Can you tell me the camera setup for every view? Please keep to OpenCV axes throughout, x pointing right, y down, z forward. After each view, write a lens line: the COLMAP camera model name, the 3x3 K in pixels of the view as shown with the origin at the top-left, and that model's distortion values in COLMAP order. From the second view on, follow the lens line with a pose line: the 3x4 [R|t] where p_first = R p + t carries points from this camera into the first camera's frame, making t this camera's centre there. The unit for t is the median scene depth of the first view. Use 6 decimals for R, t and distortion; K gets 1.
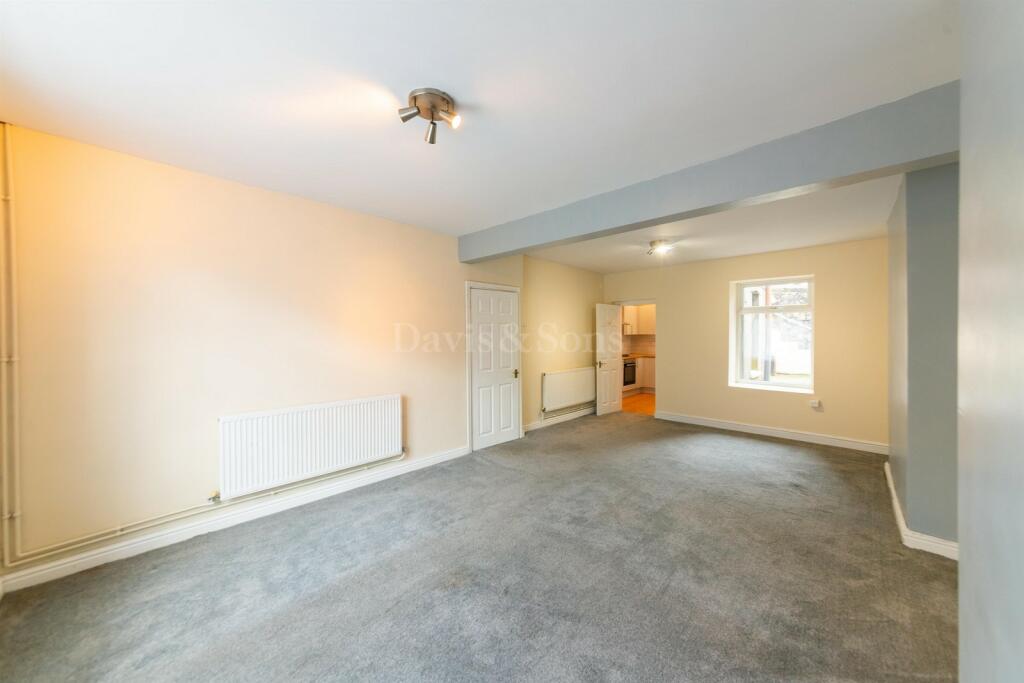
lens RADIAL K [[357.5, 0, 509.6], [0, 357.5, 339.1], [0, 0, 1]] dist [0.000800, 0.000120]
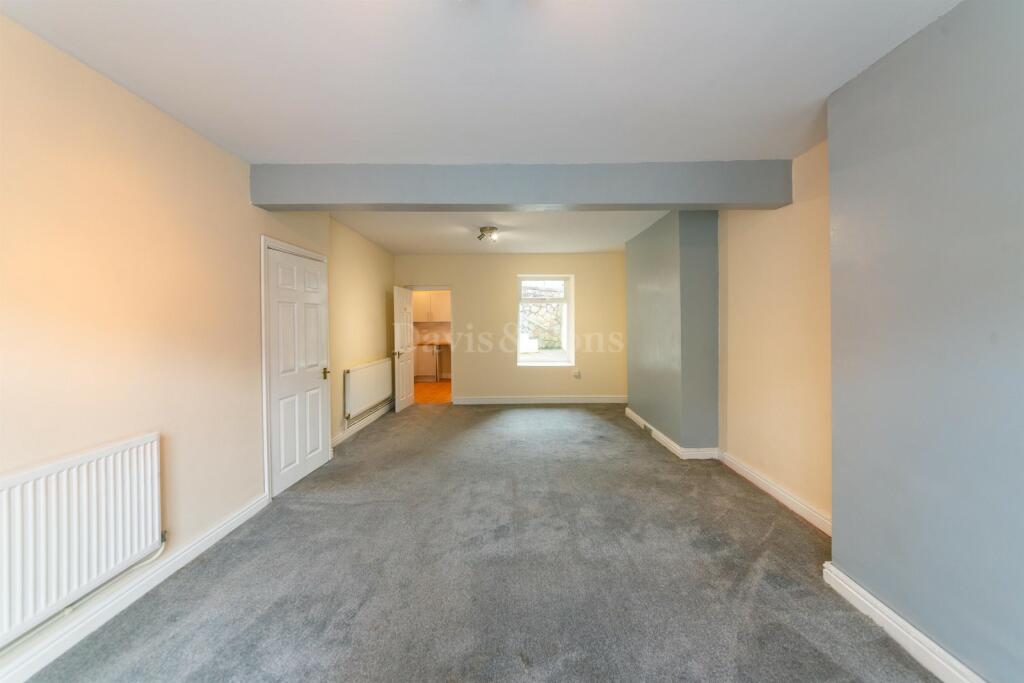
lens RADIAL K [[362.5, 0, 512.5], [0, 362.5, 325.8], [0, 0, 1]] dist [0.012667, -0.008960]
pose [[0.715941, -0.008918, 0.698103, -0.278552], [0.013750, 0.999905, -0.001329, 0.006102], [-0.698025, 0.010551, 0.715996, 0.240189]]
